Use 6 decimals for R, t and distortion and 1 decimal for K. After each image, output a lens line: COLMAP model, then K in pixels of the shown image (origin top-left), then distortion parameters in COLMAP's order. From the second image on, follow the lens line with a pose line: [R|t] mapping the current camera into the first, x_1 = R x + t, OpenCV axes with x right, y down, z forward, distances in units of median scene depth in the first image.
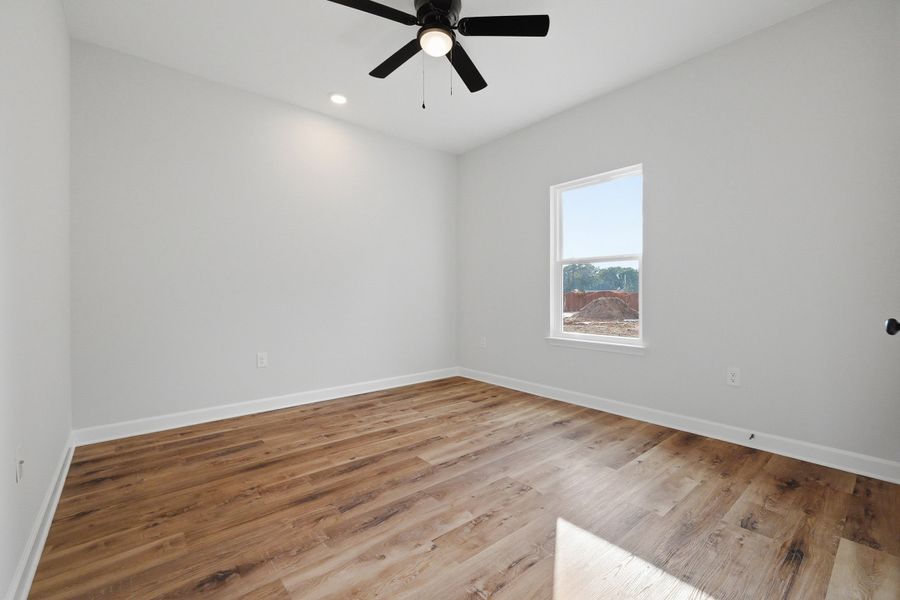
lens RADIAL K [[385.2, 0, 450.4], [0, 385.2, 296.8], [0, 0, 1]] dist [-0.001583, 0.000005]
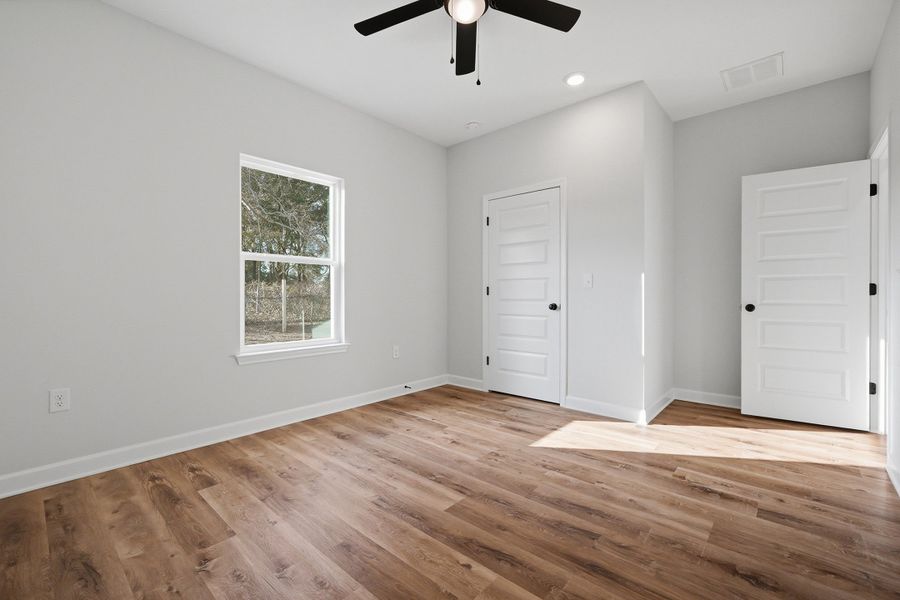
lens RADIAL K [[385.2, 0, 450.4], [0, 385.2, 296.8], [0, 0, 1]] dist [-0.001583, 0.000005]
pose [[-0.140138, -0.001360, 0.990131, -0.930636], [0.009638, 0.999950, 0.002738, -0.010920], [-0.990085, 0.009927, -0.140117, 1.207249]]
